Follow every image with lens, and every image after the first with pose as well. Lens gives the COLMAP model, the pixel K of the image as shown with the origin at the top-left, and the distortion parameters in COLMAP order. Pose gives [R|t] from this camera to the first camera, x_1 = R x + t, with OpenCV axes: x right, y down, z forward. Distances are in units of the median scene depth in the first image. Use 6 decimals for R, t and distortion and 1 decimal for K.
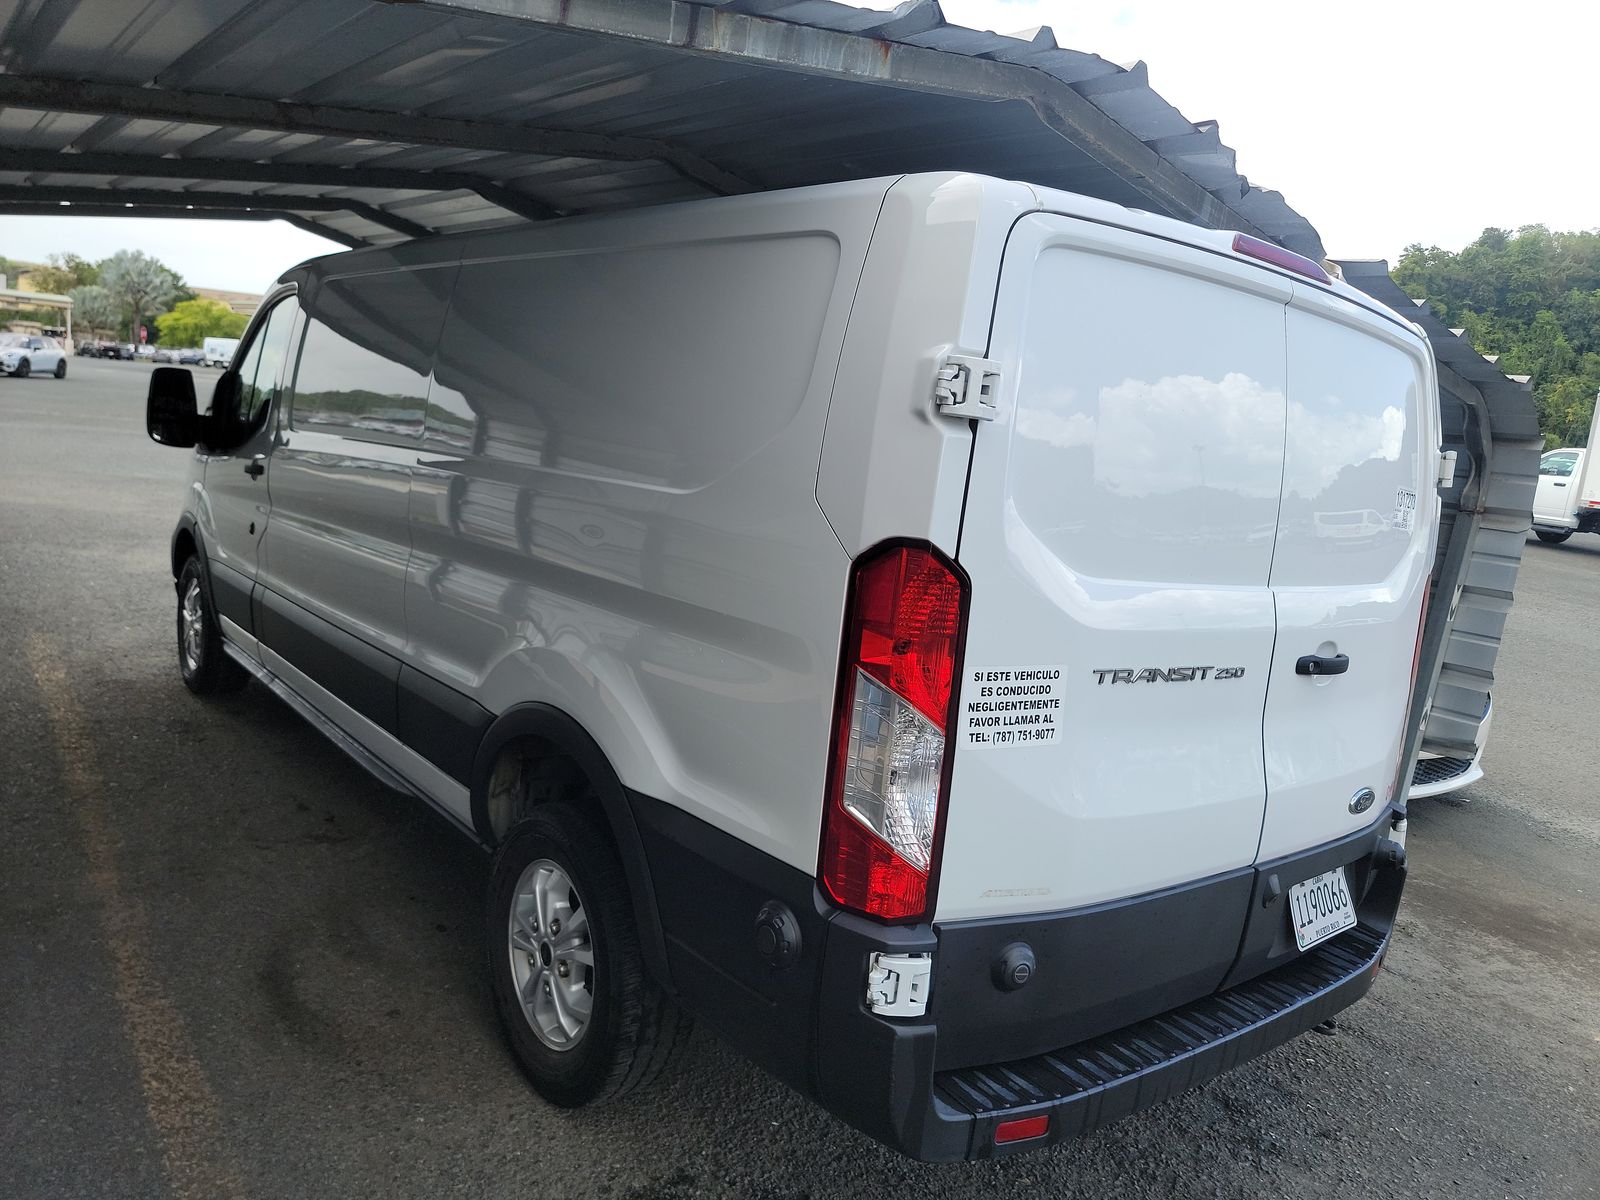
lens RADIAL K [[1093.9, 0, 800.0], [0, 1093.9, 600.0], [0, 0, 1]] dist [0.050377, -0.000962]
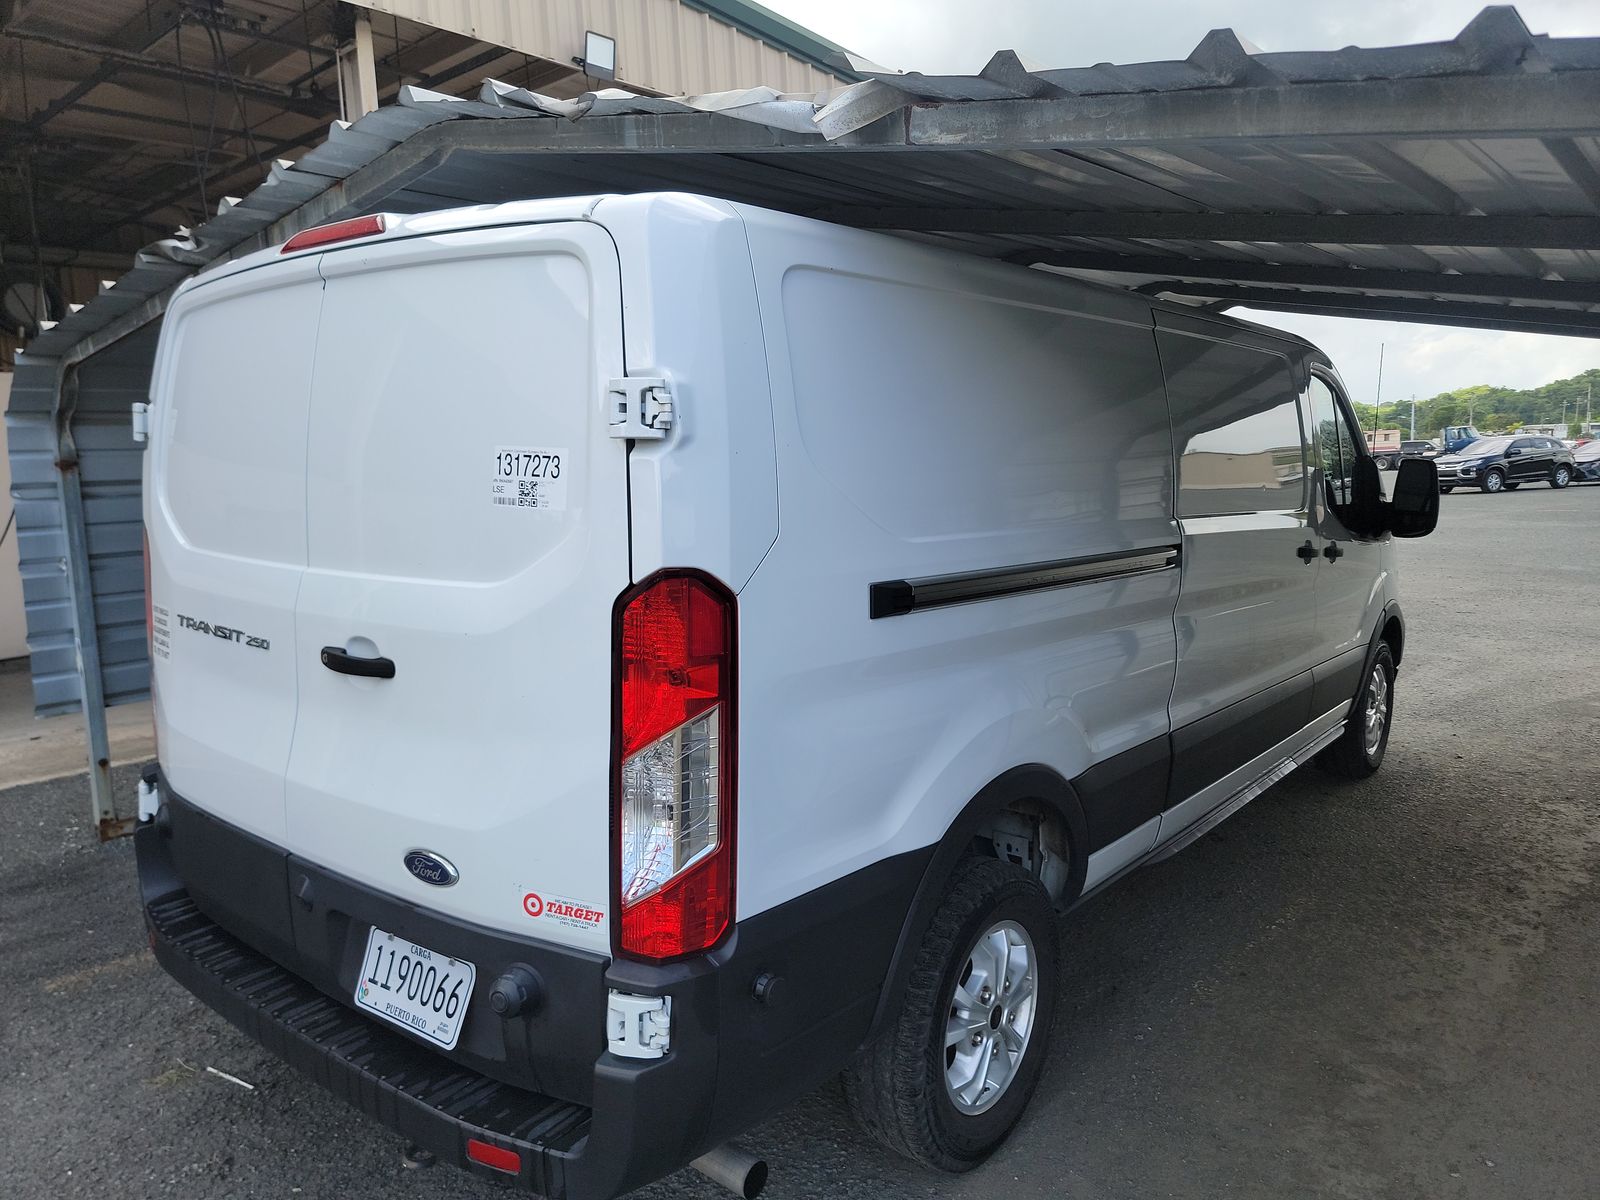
lens RADIAL K [[1093.9, 0, 800.0], [0, 1093.9, 600.0], [0, 0, 1]] dist [0.050377, -0.000962]
pose [[0.213673, 0.017455, -0.976749, 1.796883], [-0.114800, 0.993361, -0.007362, -0.030991], [0.970136, 0.113704, 0.214259, 1.482997]]
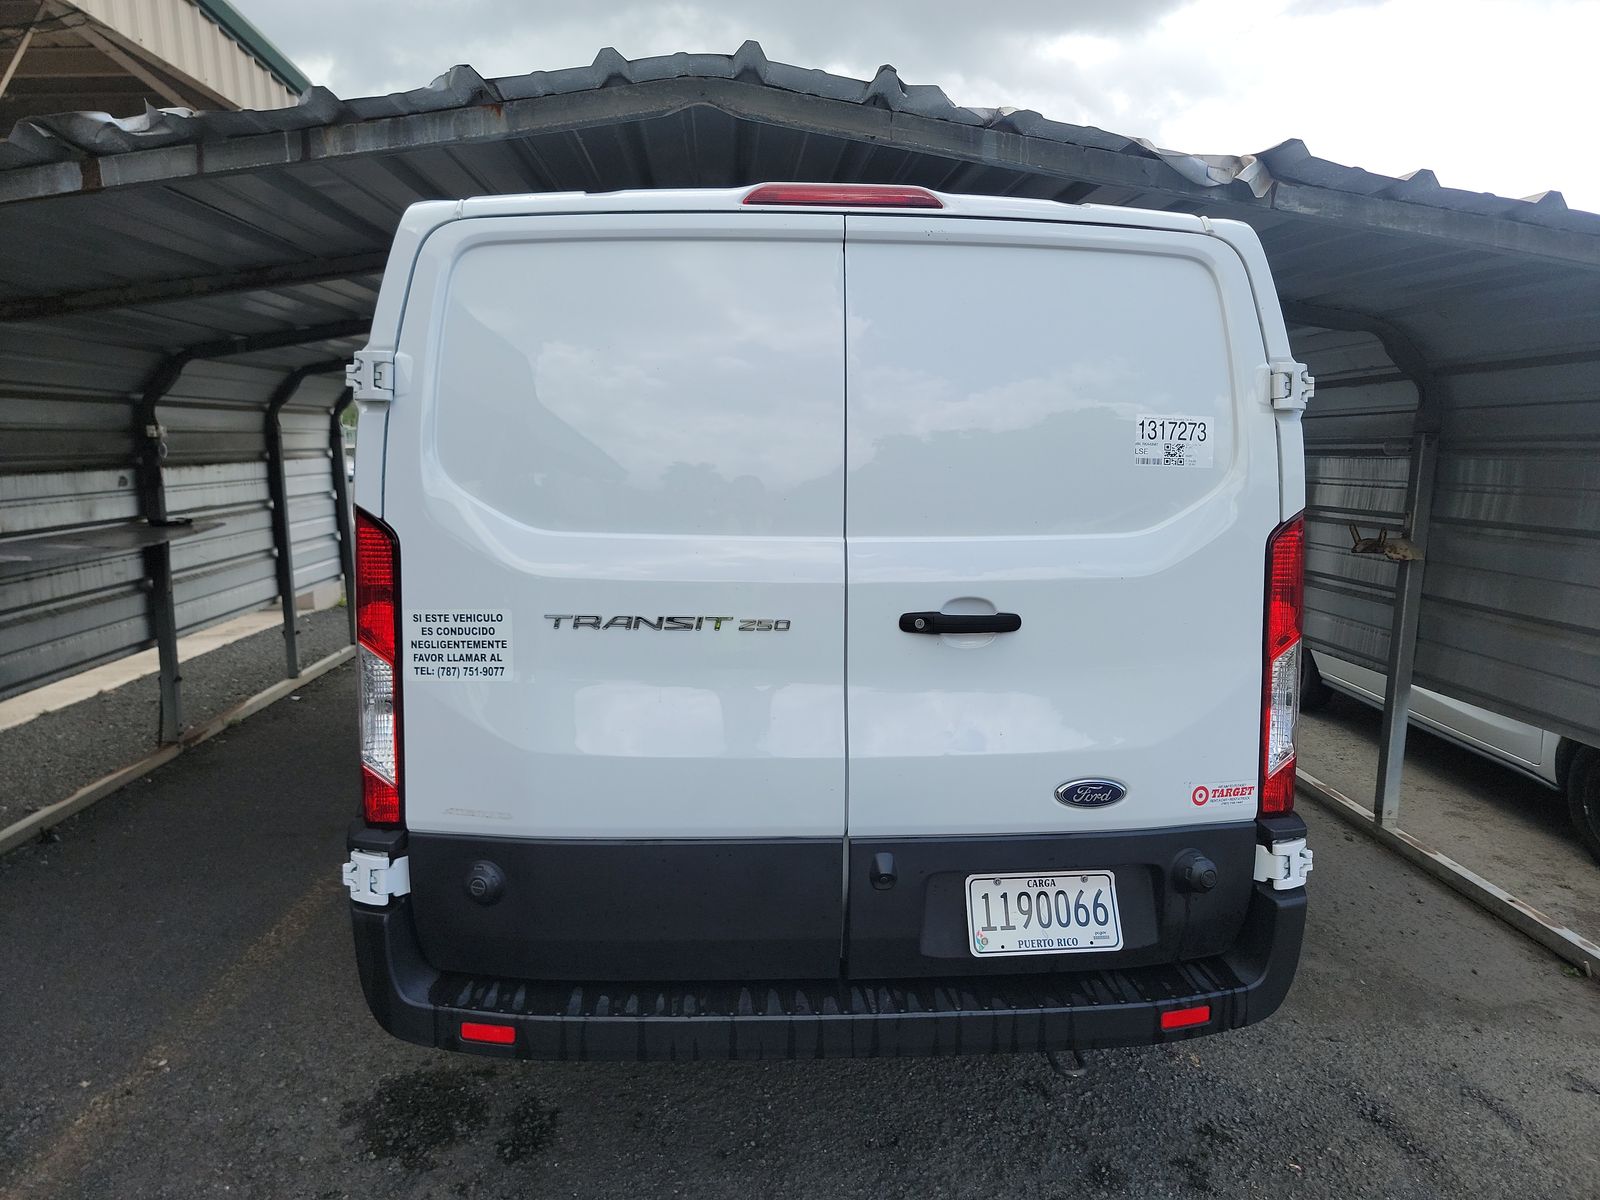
lens RADIAL K [[1116.8, 0, 799.4], [0, 1116.8, 586.1], [0, 0, 1]] dist [0.053382, -0.001130]
pose [[0.814898, -0.046154, -0.577763, 1.148360], [0.004861, 0.997334, -0.072815, 0.120844], [0.579583, 0.056528, 0.812950, 0.248873]]
